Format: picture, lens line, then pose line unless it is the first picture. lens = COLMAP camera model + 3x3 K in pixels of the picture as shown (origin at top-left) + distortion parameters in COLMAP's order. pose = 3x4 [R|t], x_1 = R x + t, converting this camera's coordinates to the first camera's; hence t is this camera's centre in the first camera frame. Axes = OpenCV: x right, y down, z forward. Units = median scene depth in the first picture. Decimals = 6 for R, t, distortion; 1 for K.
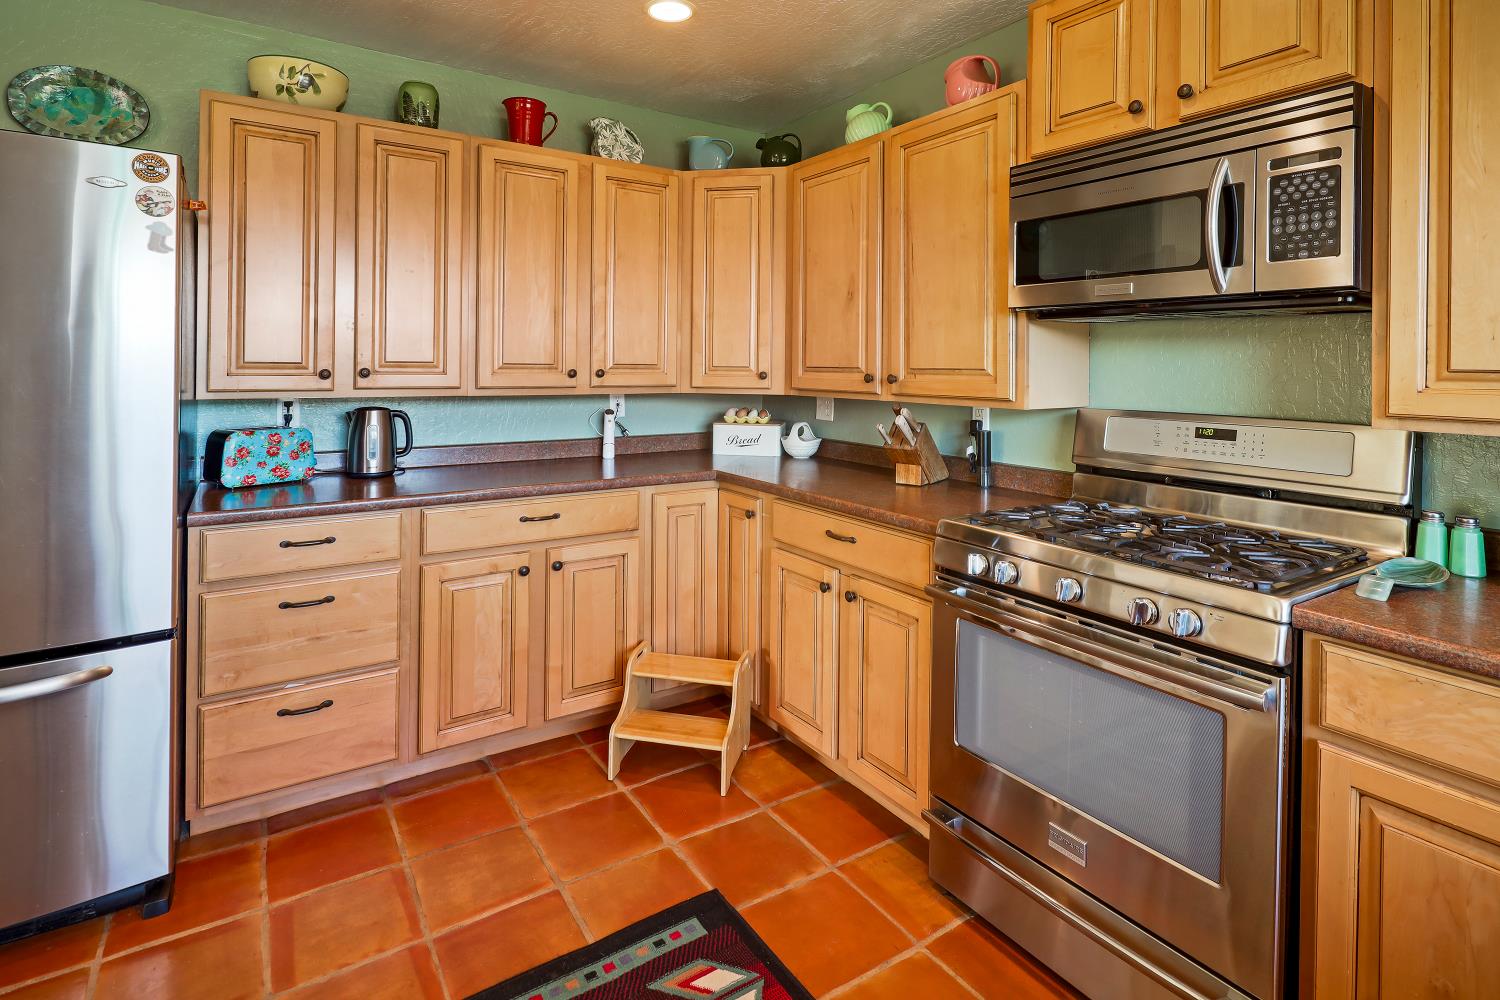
lens RADIAL K [[764.1, 0, 735.4], [0, 764.1, 358.1], [0, 0, 1]] dist [0.005186, -0.003881]
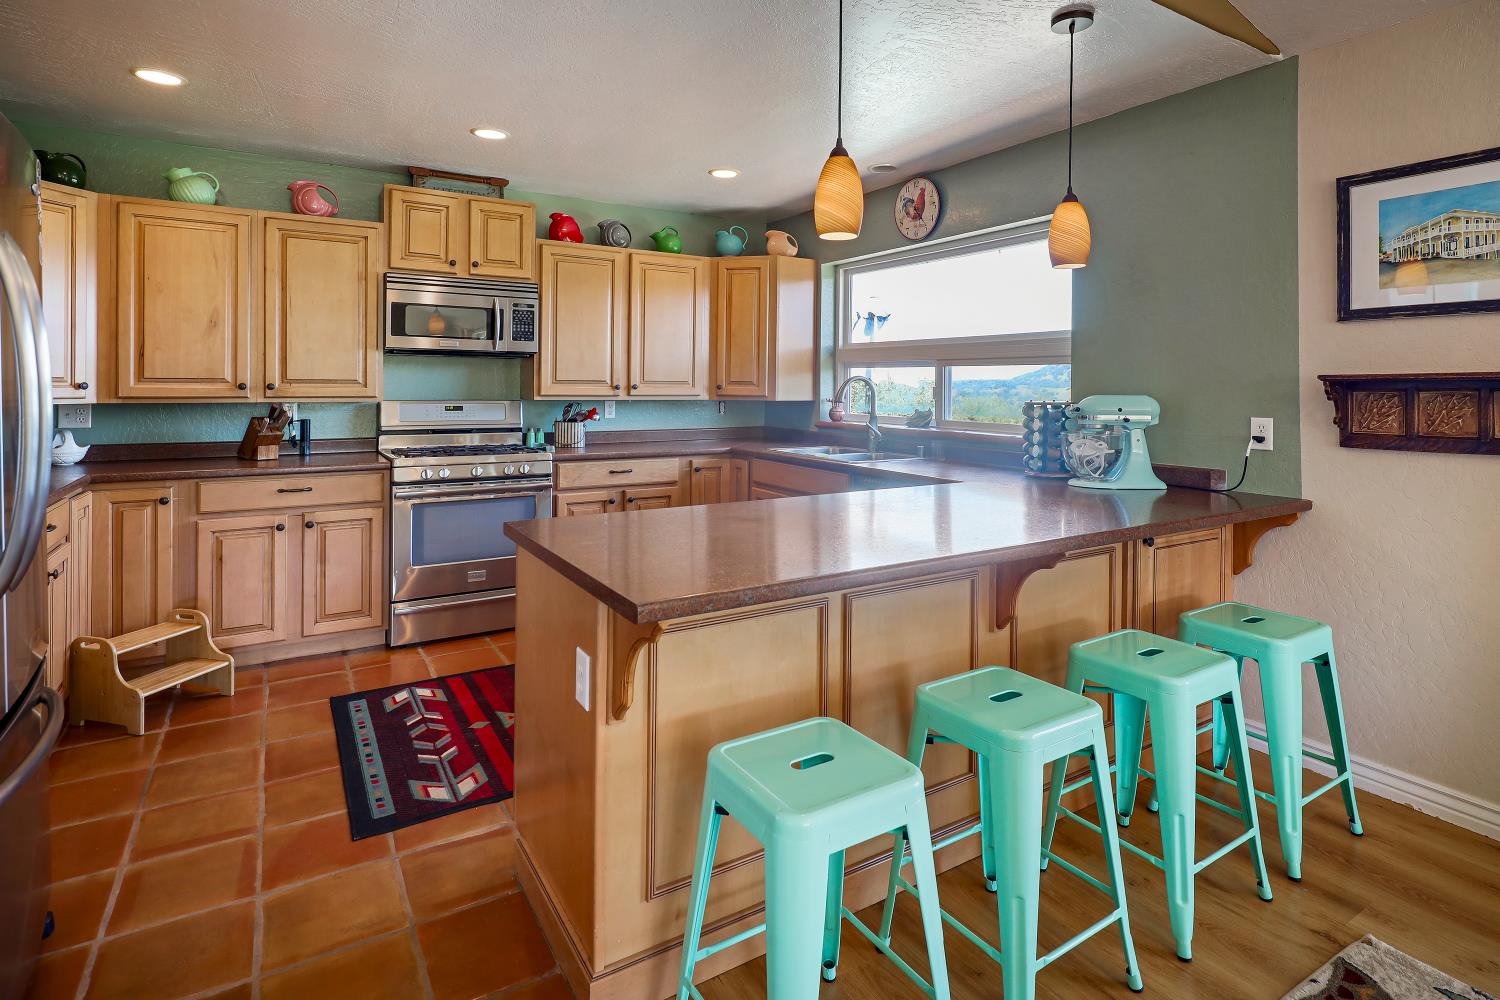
lens RADIAL K [[764.1, 0, 752.5], [0, 764.1, 386.3], [0, 0, 1]] dist [0.005186, -0.003881]
pose [[0.024461, -0.012520, 0.999622, -1.633643], [-0.017927, 0.999755, 0.012960, -0.012159], [-0.999540, -0.018237, 0.024230, 0.066031]]
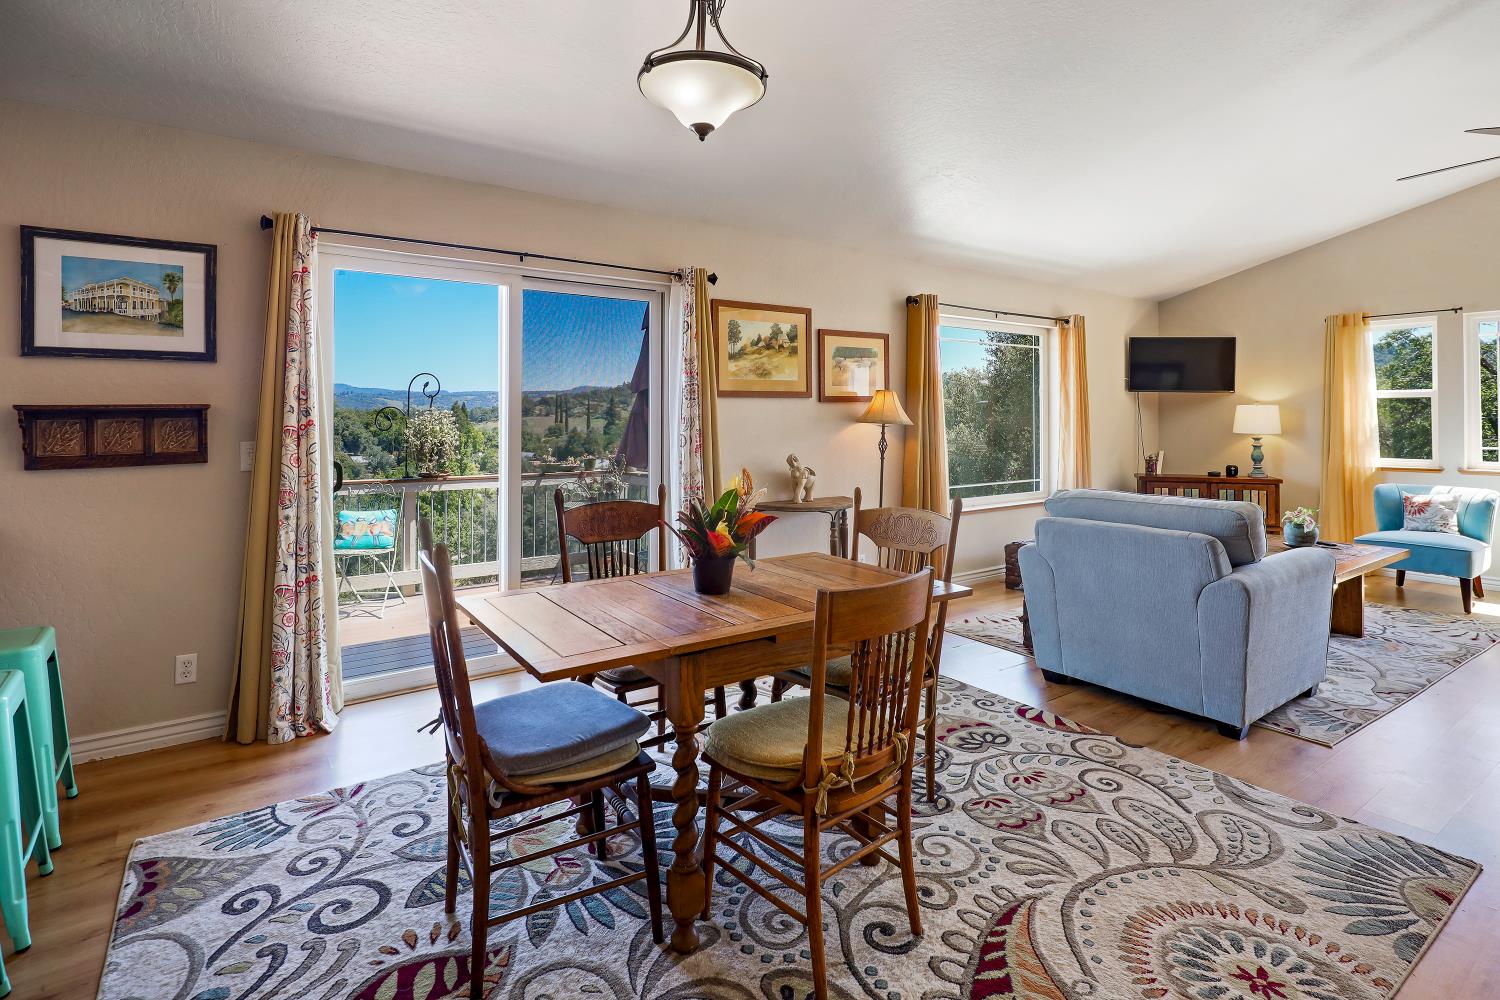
lens RADIAL K [[752.6, 0, 745.4], [0, 752.6, 411.3], [0, 0, 1]] dist [0.005757, -0.004973]
pose [[-0.999082, -0.010299, -0.041589, -1.595706], [-0.009573, 0.999799, -0.017605, -0.008545], [0.041762, -0.017191, -0.998980, 0.567297]]
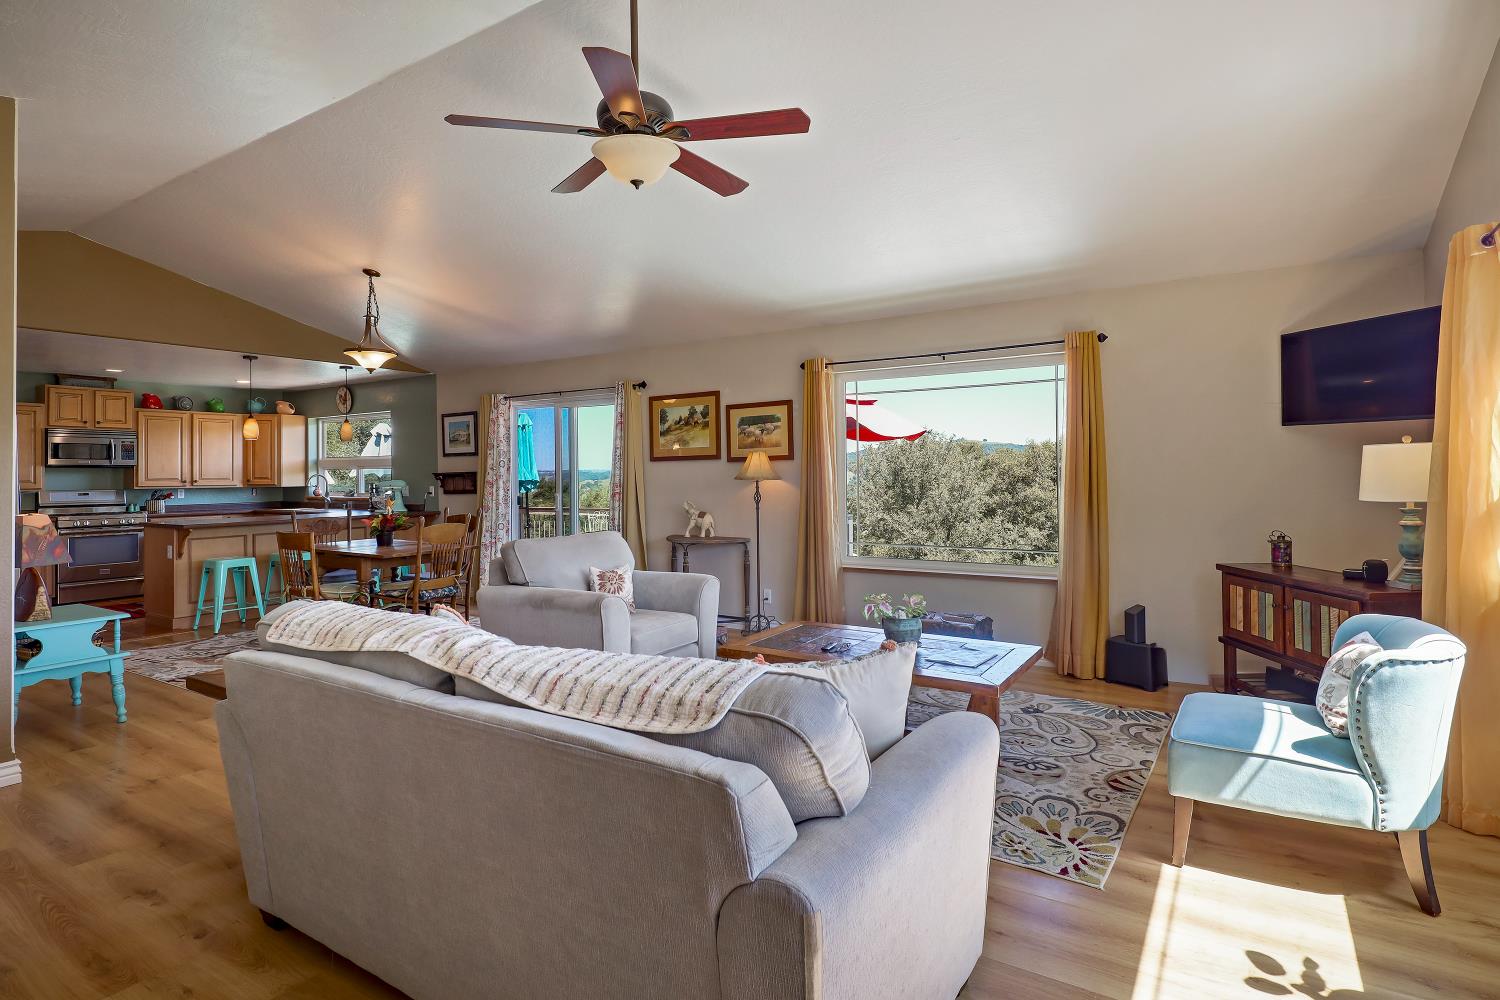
lens RADIAL K [[764.1, 0, 750.0], [0, 764.1, 467.0], [0, 0, 1]] dist [0.005186, -0.003881]
pose [[-0.408577, 0.001703, 0.912722, -5.065016], [-0.002690, 0.999992, -0.003070, -0.057035], [-0.912720, -0.003709, -0.408569, -0.722931]]
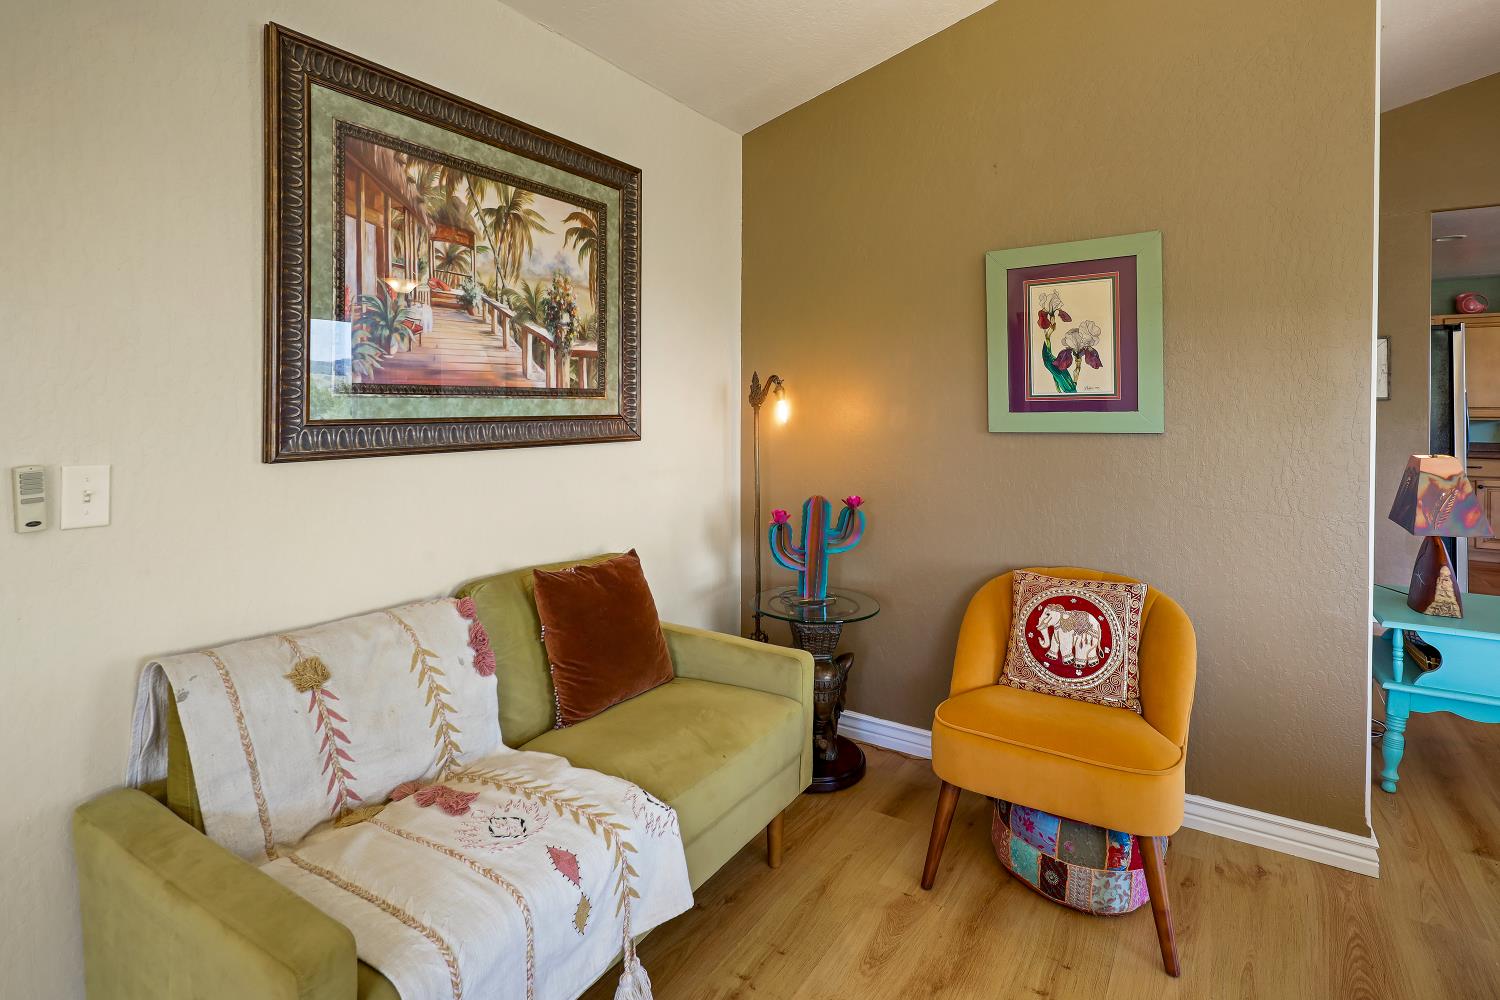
lens RADIAL K [[764.1, 0, 763.0], [0, 764.1, 405.9], [0, 0, 1]] dist [0.005186, -0.003881]
pose [[0.908049, -0.006918, 0.418808, -4.109029], [0.000947, 0.999895, 0.014464, -0.044478], [-0.418864, -0.012737, 0.907960, -0.556249]]
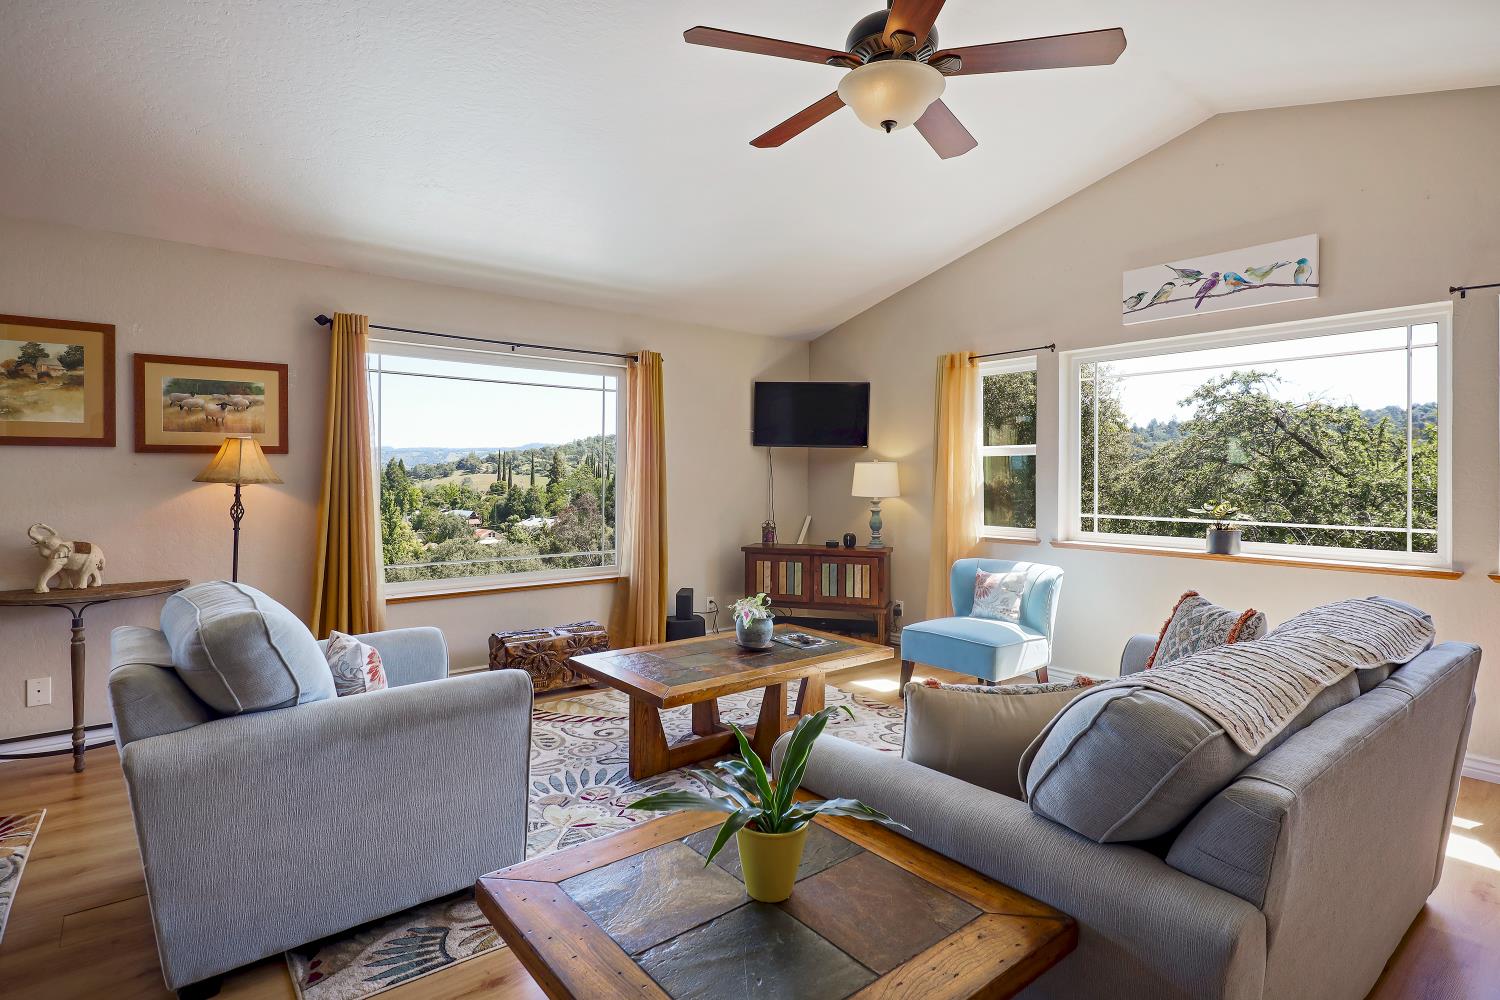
lens RADIAL K [[752.6, 0, 749.7], [0, 752.6, 469.6], [0, 0, 1]] dist [0.005757, -0.004973]
pose [[-0.994667, -0.015959, -0.101897, -3.310549], [-0.014117, 0.999724, -0.018773, -0.031755], [0.102169, -0.017234, -0.994618, 0.047383]]
